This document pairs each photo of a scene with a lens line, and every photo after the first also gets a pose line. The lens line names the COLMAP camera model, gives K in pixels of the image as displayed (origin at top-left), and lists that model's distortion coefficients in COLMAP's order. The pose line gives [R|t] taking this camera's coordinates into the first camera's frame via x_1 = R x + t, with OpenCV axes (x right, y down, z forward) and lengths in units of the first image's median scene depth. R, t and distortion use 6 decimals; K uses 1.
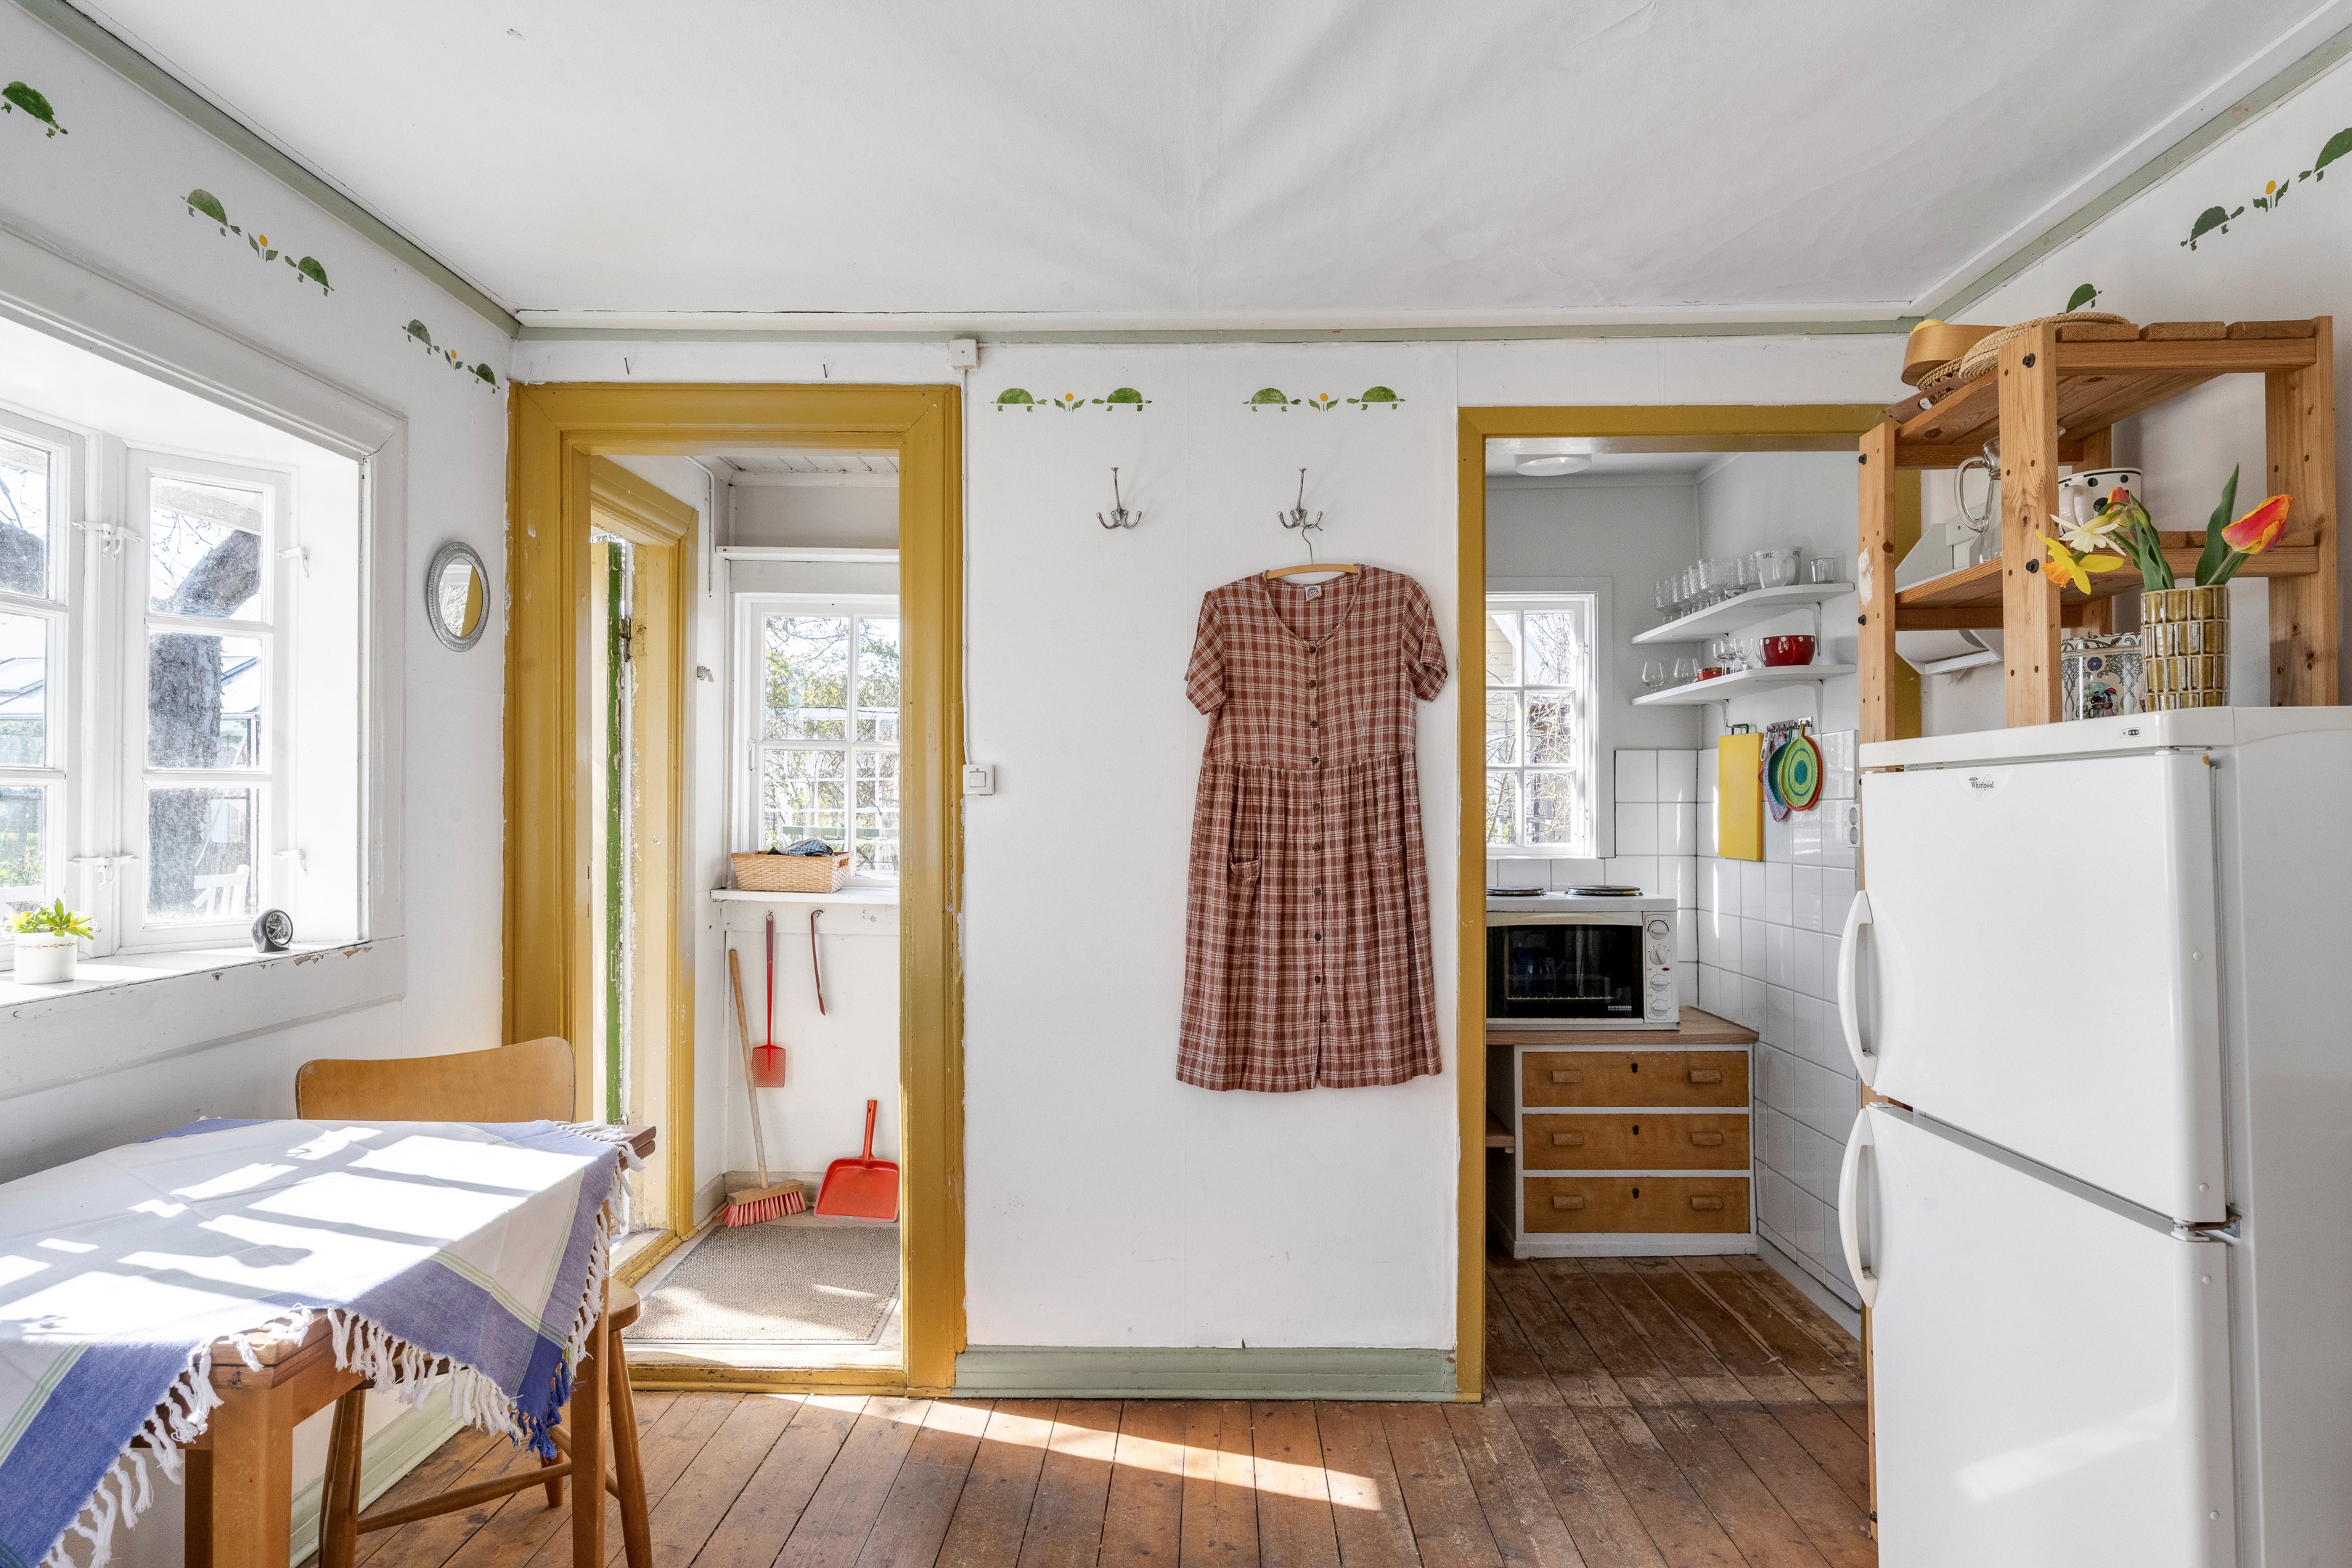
lens RADIAL K [[1476.3, 0, 1158.0], [0, 1476.3, 771.5], [0, 0, 1]] dist [-0.009700, 0.001557]
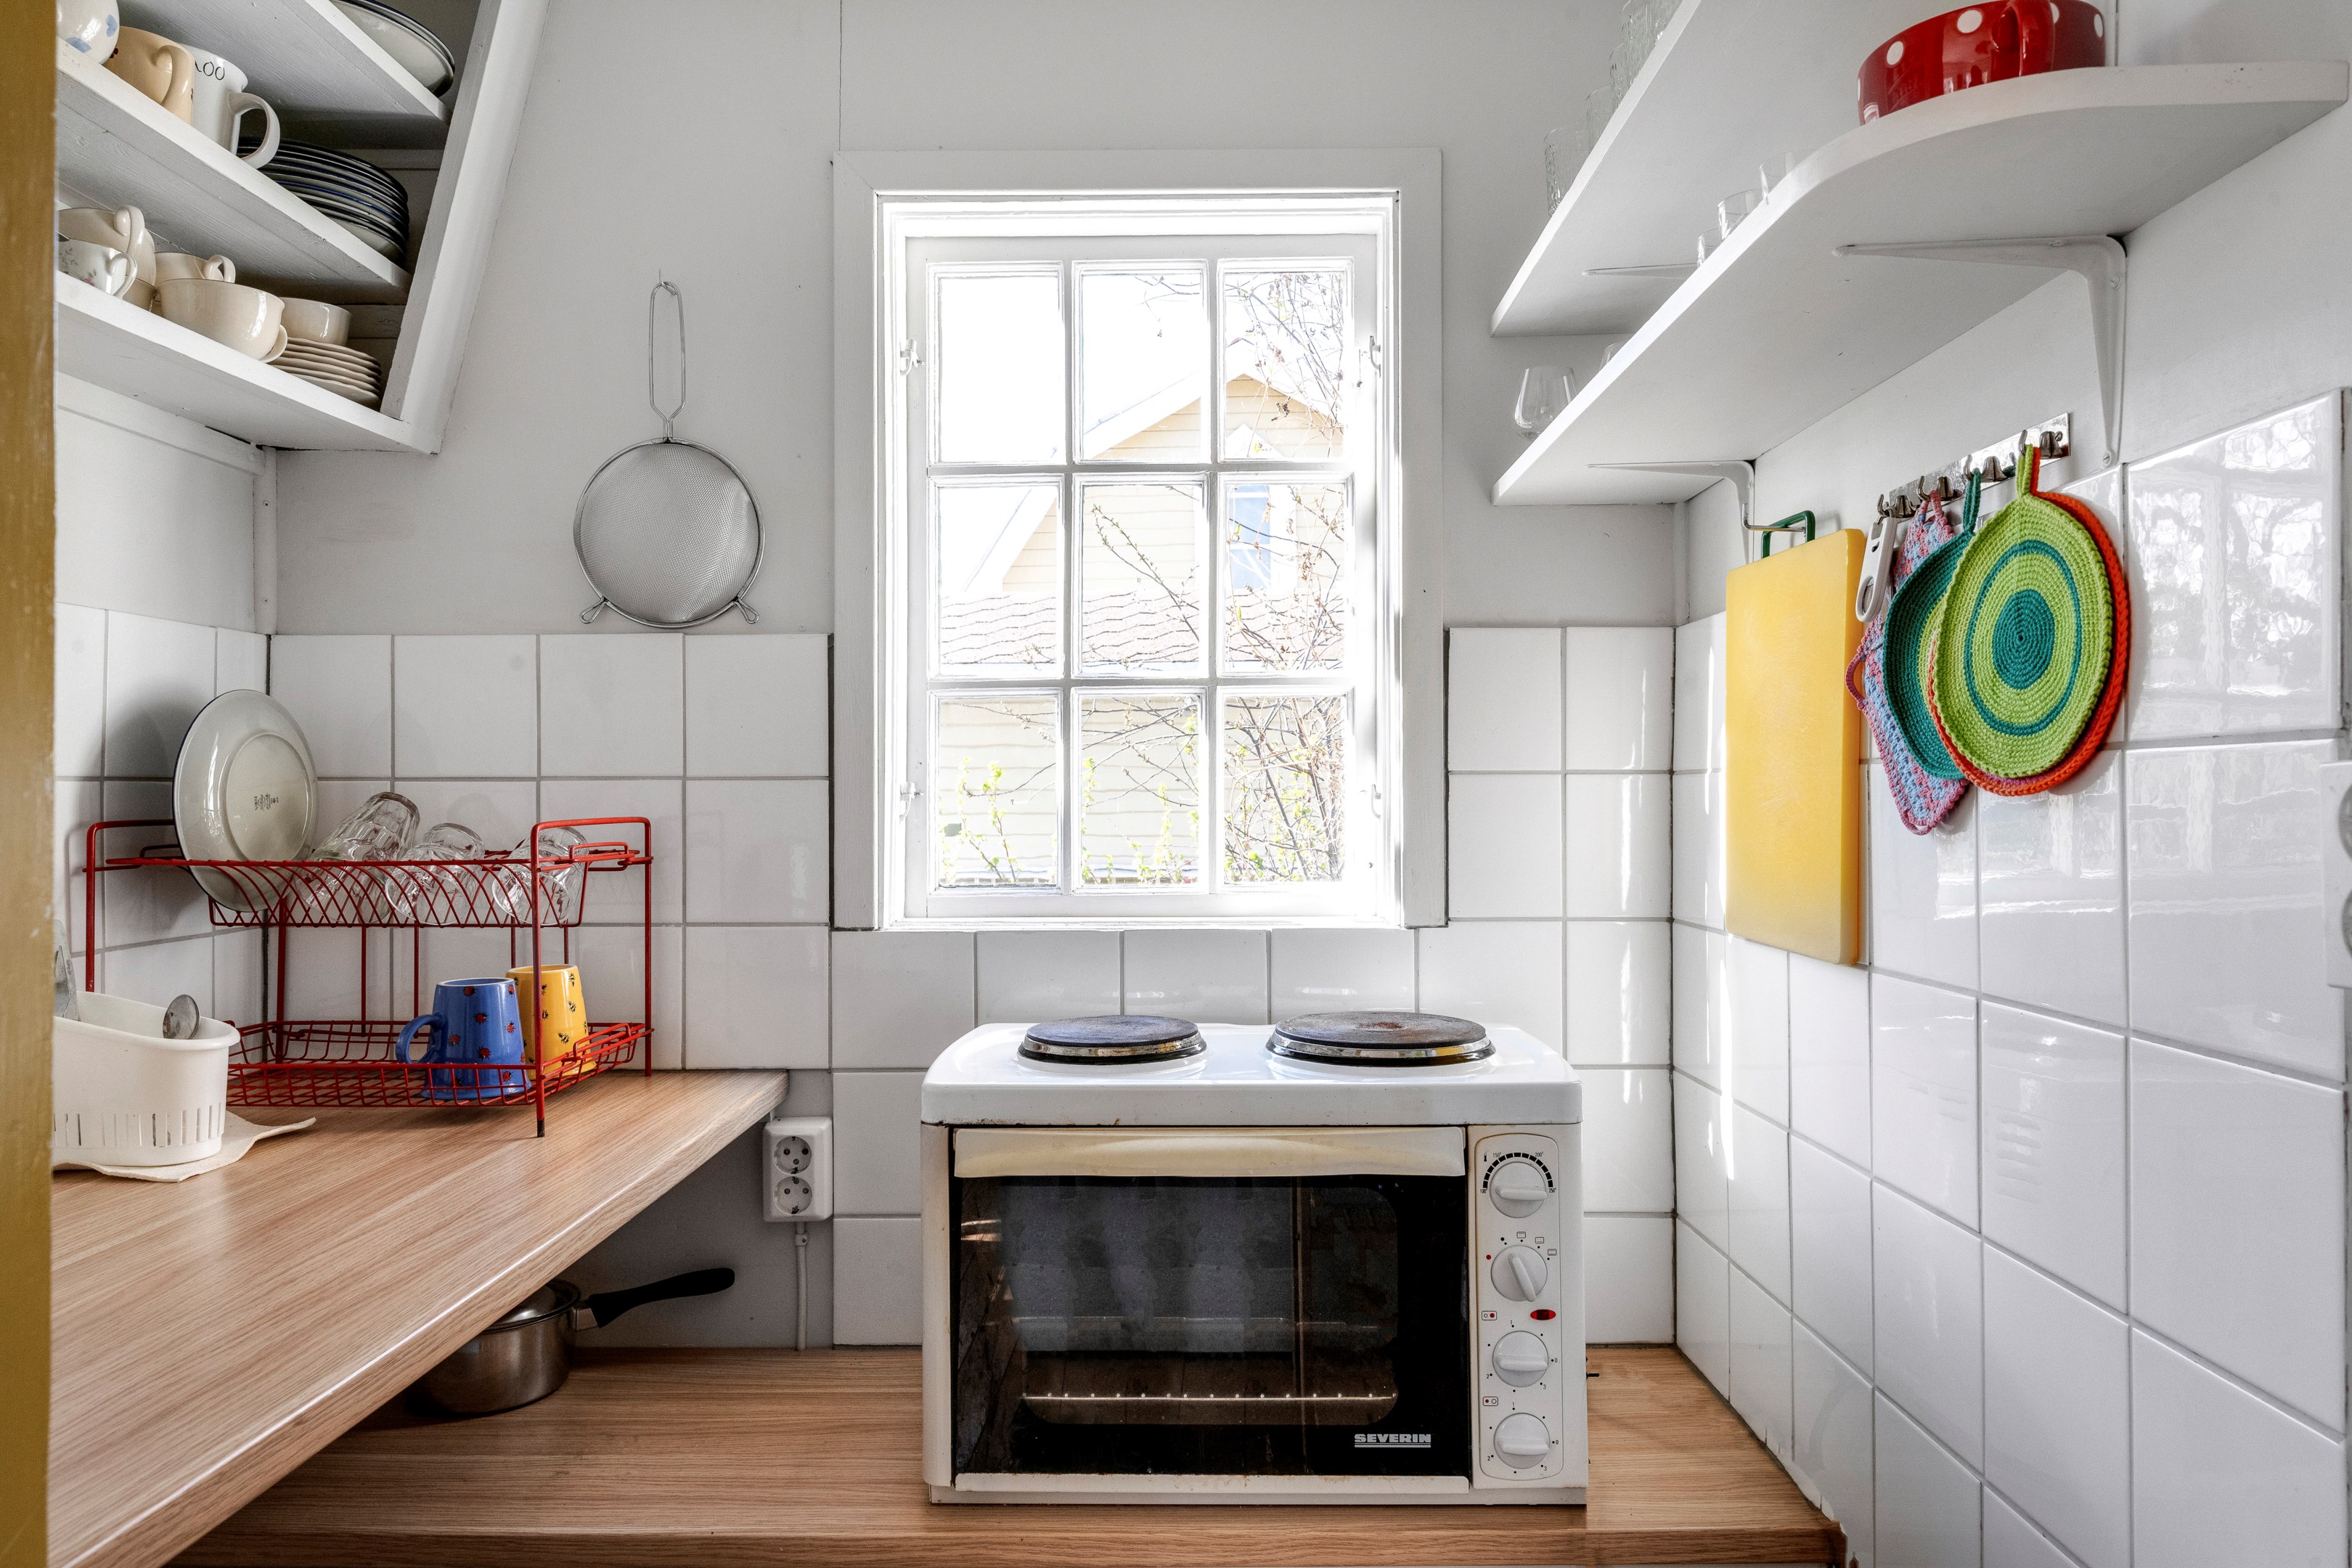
lens RADIAL K [[1591.3, 0, 1177.8], [0, 1591.3, 783.8], [0, 0, 1]] dist [-0.007489, -0.000314]
pose [[0.999956, -0.008452, -0.003957, 0.270943], [0.008532, 0.999750, 0.020673, 0.016791], [0.003781, -0.020706, 0.999778, 0.673093]]
